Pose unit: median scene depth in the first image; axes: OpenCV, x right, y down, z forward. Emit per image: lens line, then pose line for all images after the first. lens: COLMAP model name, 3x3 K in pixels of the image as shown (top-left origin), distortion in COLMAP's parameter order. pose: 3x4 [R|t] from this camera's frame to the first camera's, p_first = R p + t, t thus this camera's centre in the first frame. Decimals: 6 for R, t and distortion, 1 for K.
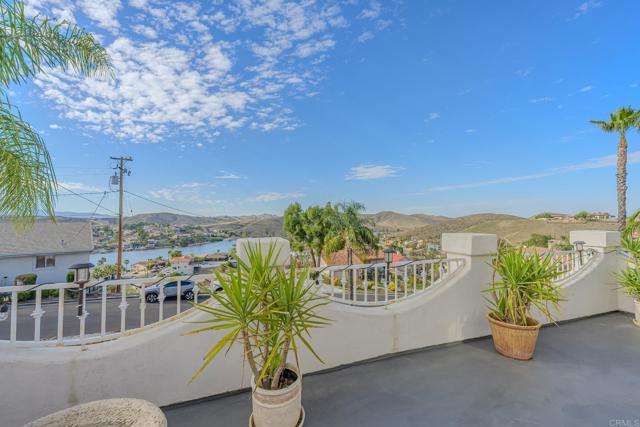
lens RADIAL K [[258.2, 0, 322.0], [0, 258.2, 217.5], [0, 0, 1]] dist [-0.003953, 0.000432]
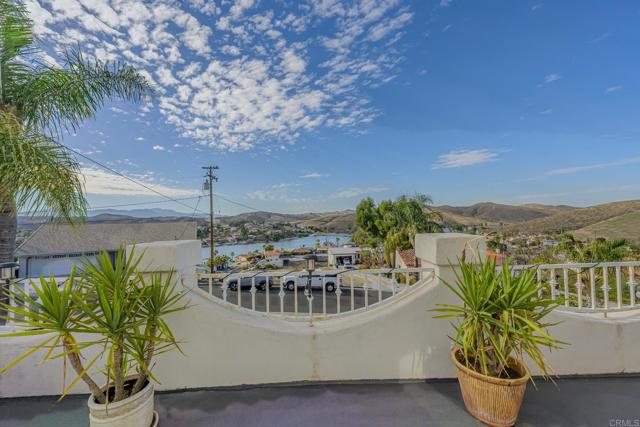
lens RADIAL K [[258.2, 0, 323.7], [0, 258.2, 228.2], [0, 0, 1]] dist [-0.003953, 0.000432]
pose [[0.947086, -0.009142, -0.320850, 0.051235], [0.028047, 0.998128, 0.054351, -0.000171], [0.319752, -0.060474, 0.945569, 0.023360]]
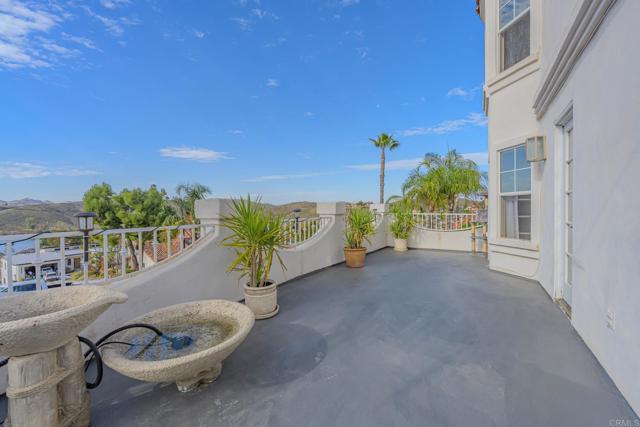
lens RADIAL K [[258.2, 0, 322.8], [0, 258.2, 218.1], [0, 0, 1]] dist [-0.003953, 0.000432]
pose [[0.794641, -0.028506, 0.606409, -0.048625], [-0.001265, 0.998817, 0.048610, 0.008891], [-0.607078, -0.039395, 0.793665, -0.026823]]
